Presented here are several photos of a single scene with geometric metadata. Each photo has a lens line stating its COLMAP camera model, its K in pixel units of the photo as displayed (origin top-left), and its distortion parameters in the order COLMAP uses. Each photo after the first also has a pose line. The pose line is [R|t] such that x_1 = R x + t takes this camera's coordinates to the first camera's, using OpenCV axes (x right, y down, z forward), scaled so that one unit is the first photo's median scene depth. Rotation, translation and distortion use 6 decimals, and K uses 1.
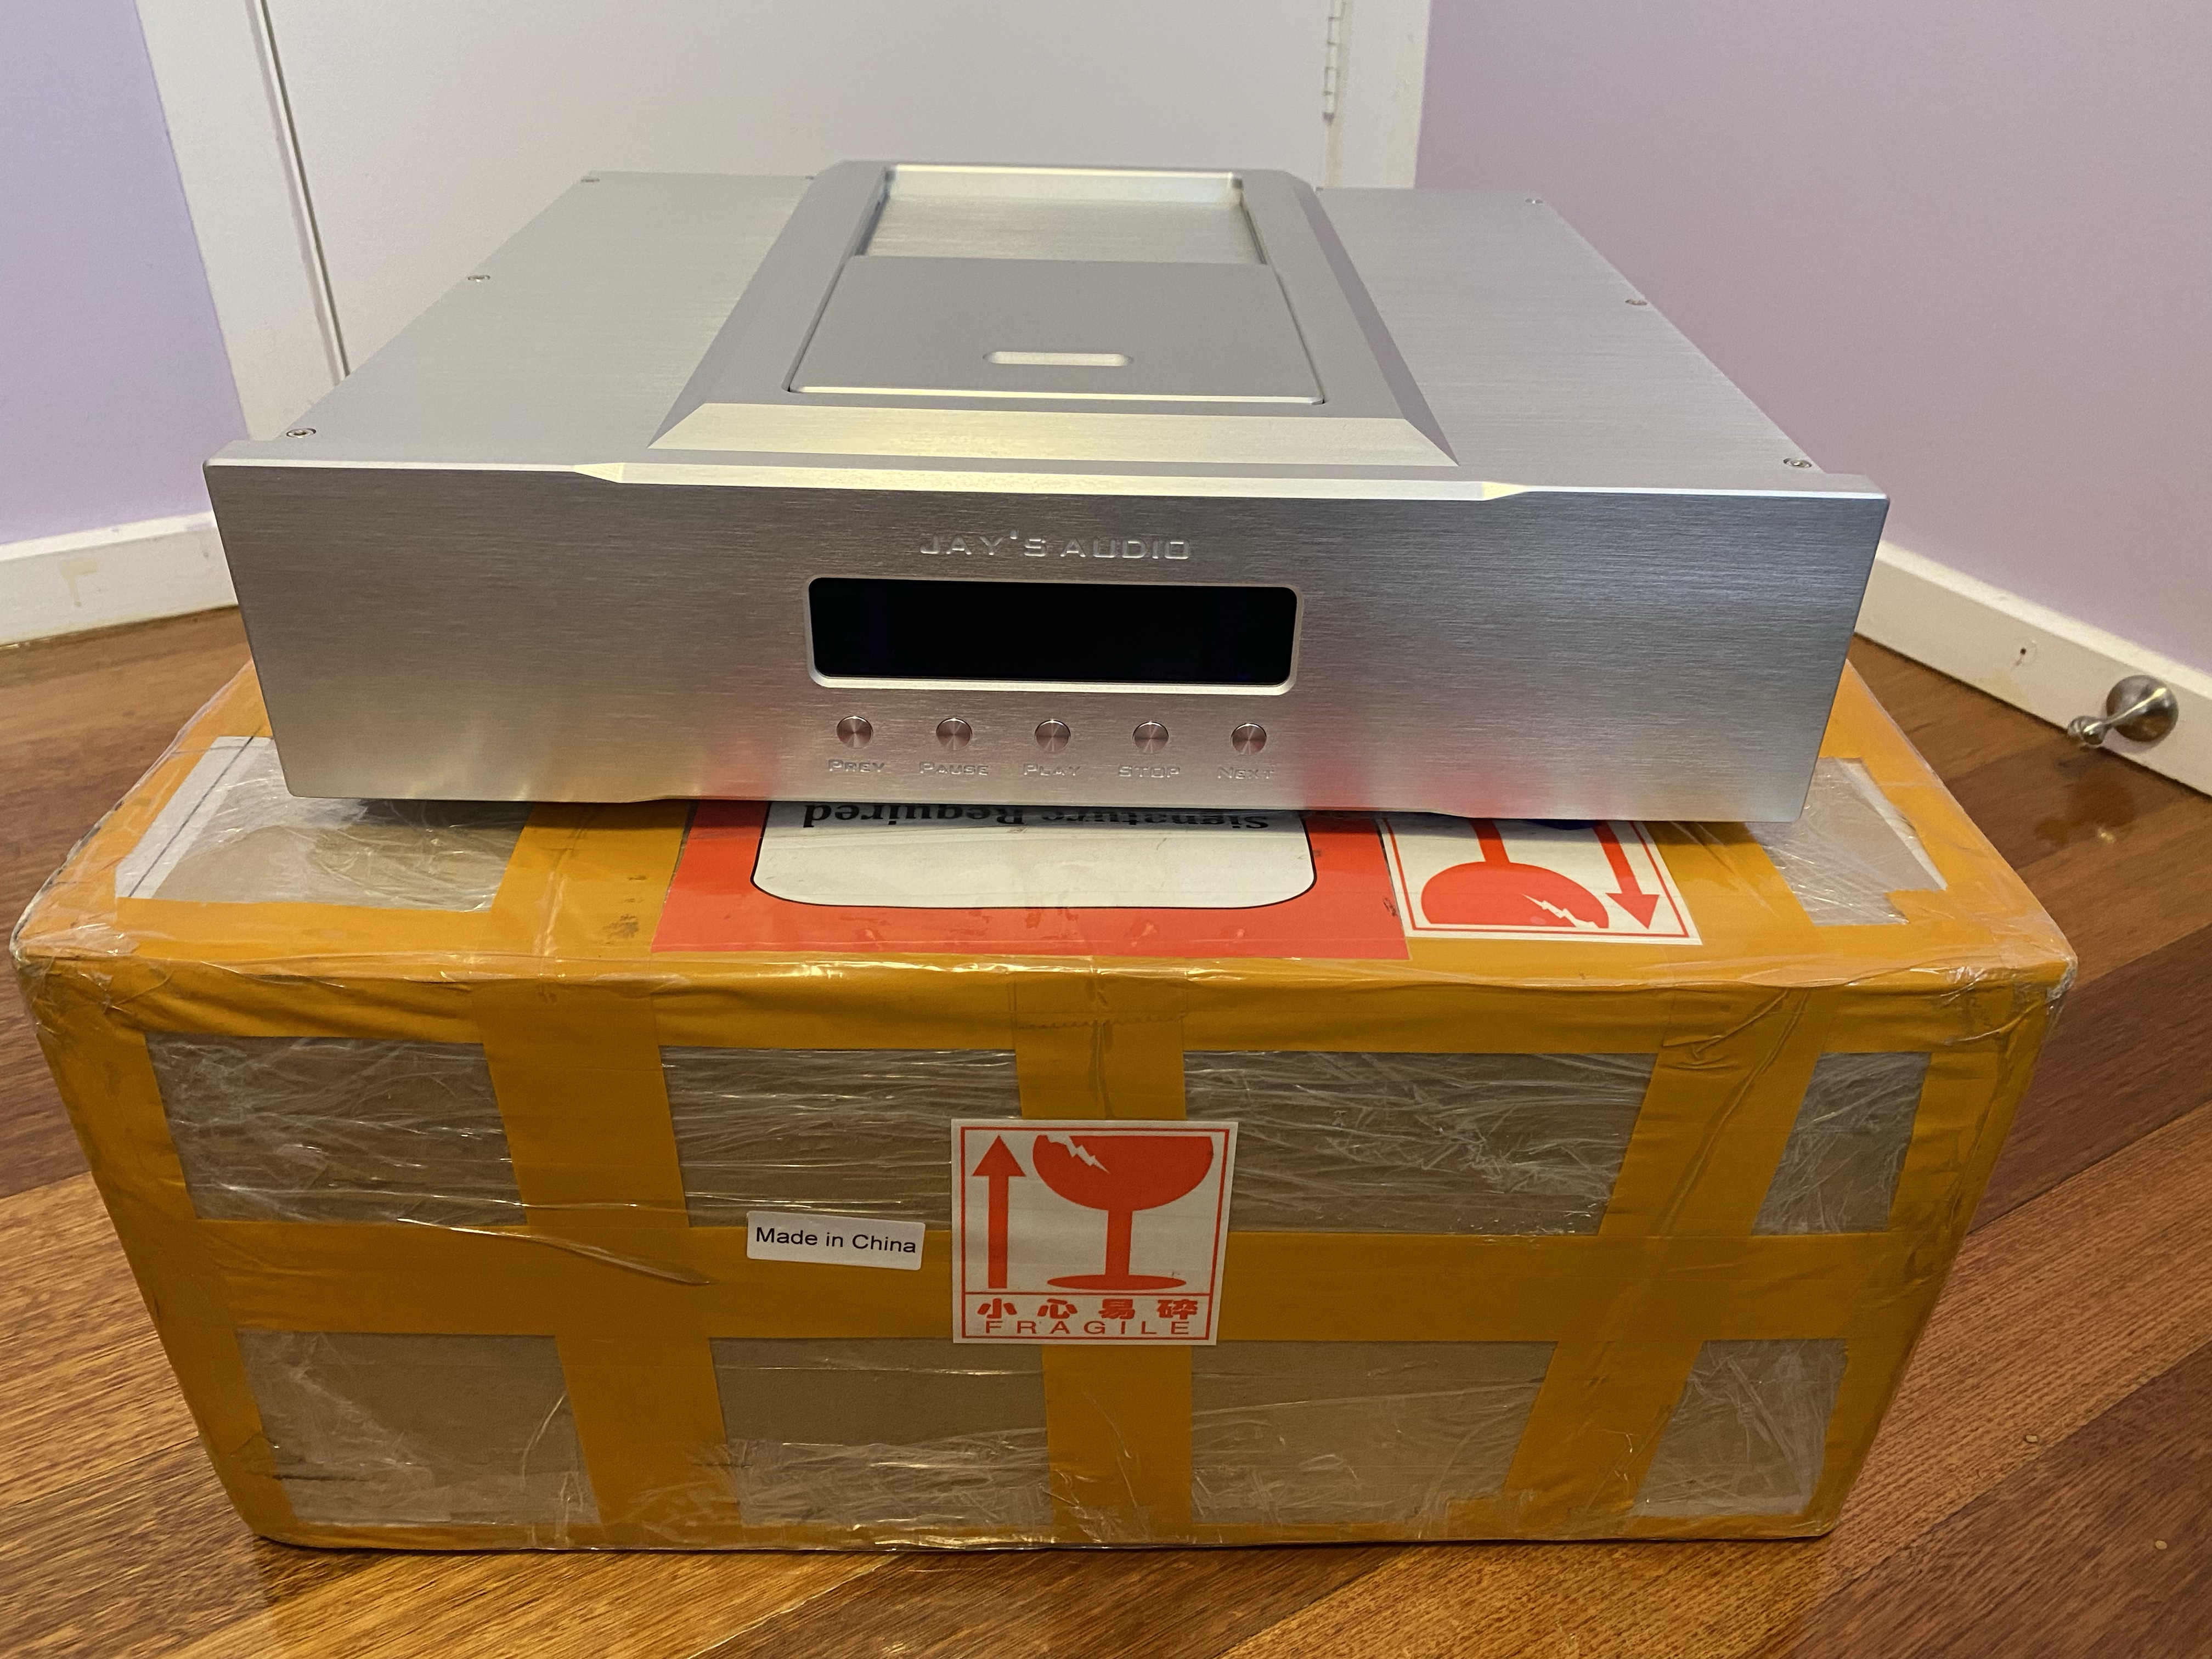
lens RADIAL K [[1701.3, 0, 1103.8], [0, 1701.3, 827.9], [0, 0, 1]] dist [0.002977, -0.005720]
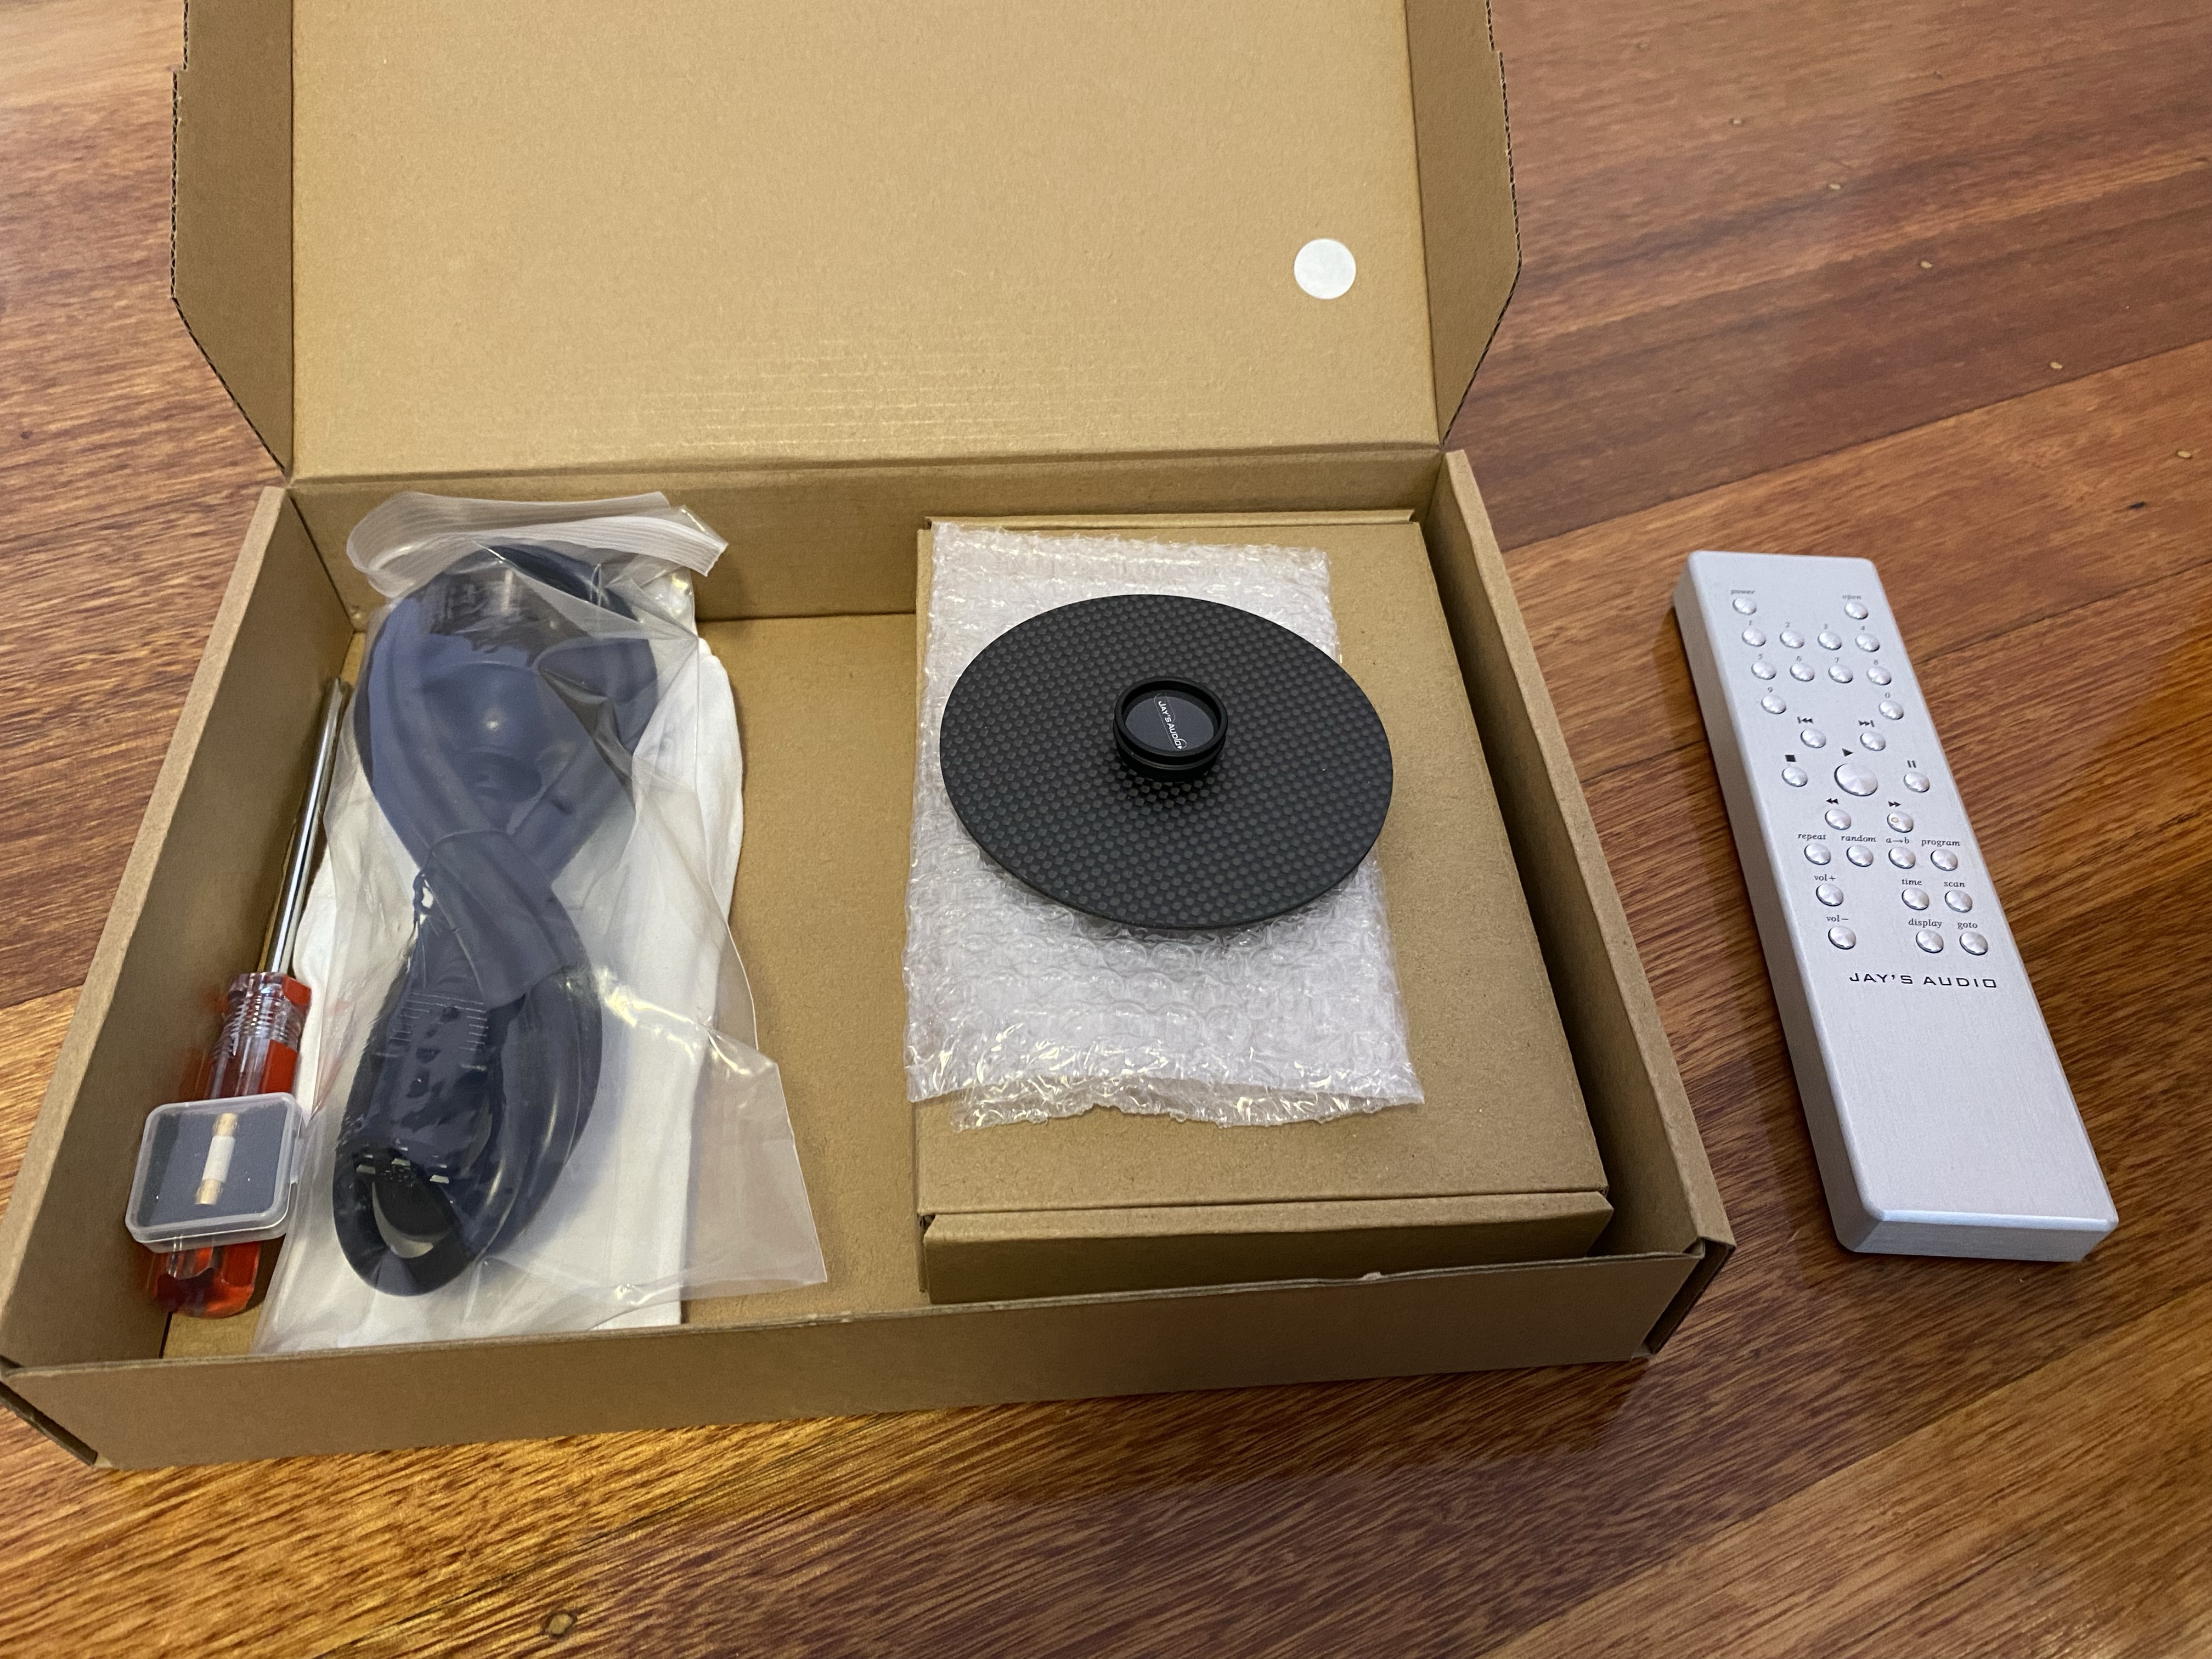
lens RADIAL K [[1701.3, 0, 1092.4], [0, 1701.3, 827.6], [0, 0, 1]] dist [0.002977, -0.005720]
pose [[0.993298, 0.092087, -0.069849, -0.287646], [-0.065389, 0.946046, 0.317367, -0.040136], [0.095306, -0.310672, 0.945727, 0.601816]]
